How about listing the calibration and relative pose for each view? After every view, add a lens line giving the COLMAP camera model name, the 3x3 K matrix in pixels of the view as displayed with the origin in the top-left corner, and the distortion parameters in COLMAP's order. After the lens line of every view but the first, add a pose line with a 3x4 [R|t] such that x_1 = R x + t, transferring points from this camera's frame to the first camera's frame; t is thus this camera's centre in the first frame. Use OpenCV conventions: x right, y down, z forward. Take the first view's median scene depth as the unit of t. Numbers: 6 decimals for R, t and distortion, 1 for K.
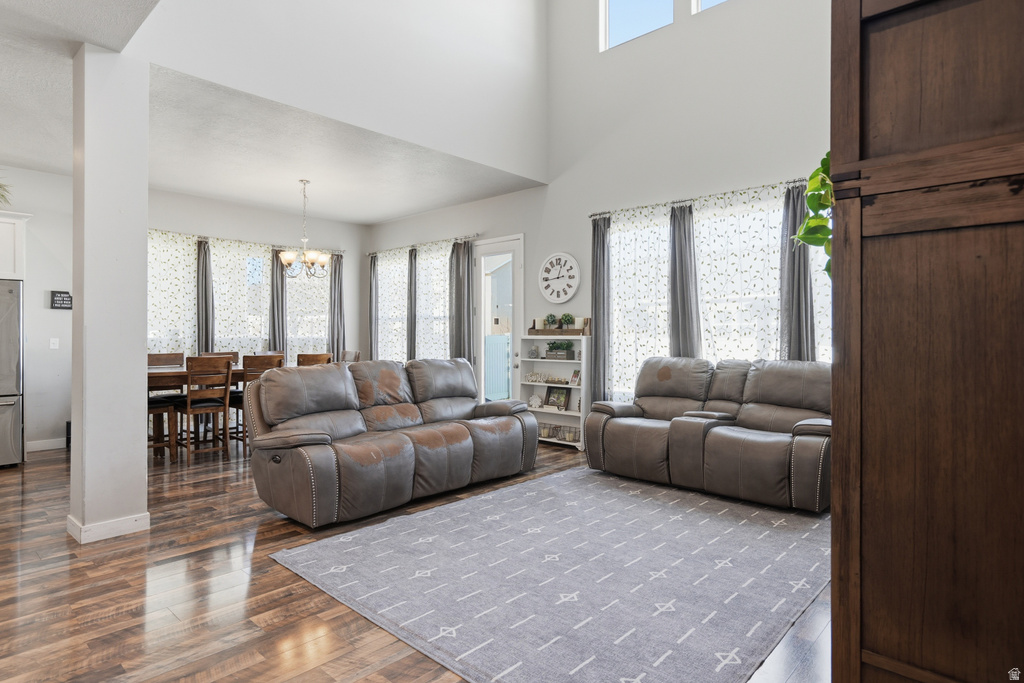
lens RADIAL K [[538.8, 0, 512.4], [0, 538.8, 327.6], [0, 0, 1]] dist [-0.000822, -0.001157]
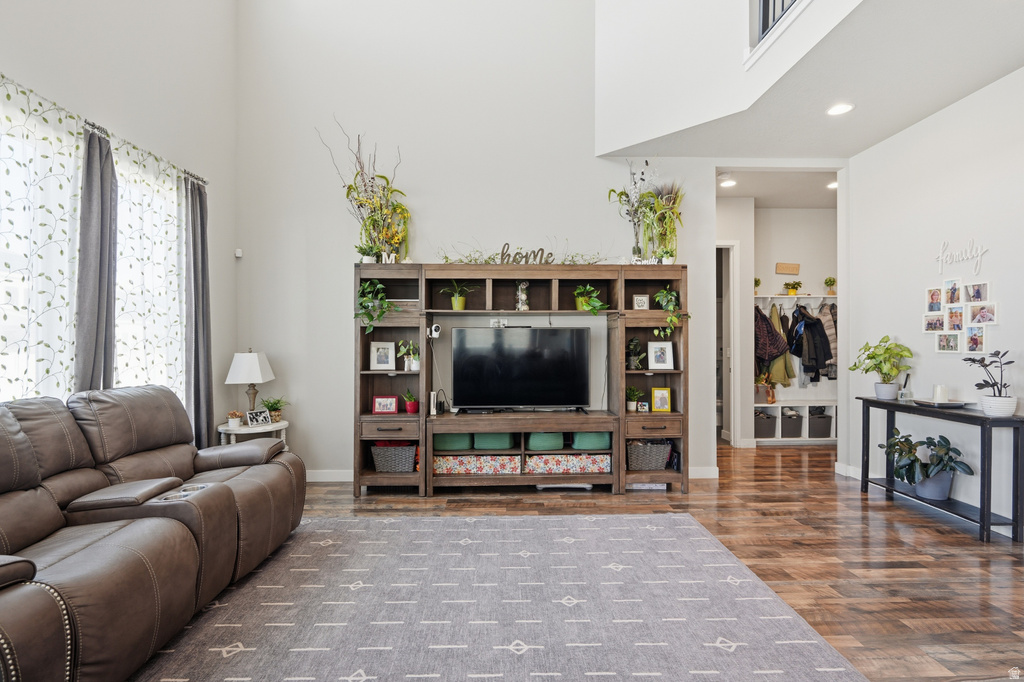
lens RADIAL K [[484.5, 0, 512.0], [0, 484.5, 341.0], [0, 0, 1]] dist [-0.000441, 0.000009]
pose [[-0.687539, 0.006210, 0.726121, -0.446291], [-0.006502, 0.999871, -0.014708, 0.010205], [-0.726118, -0.014834, -0.687410, 1.627700]]
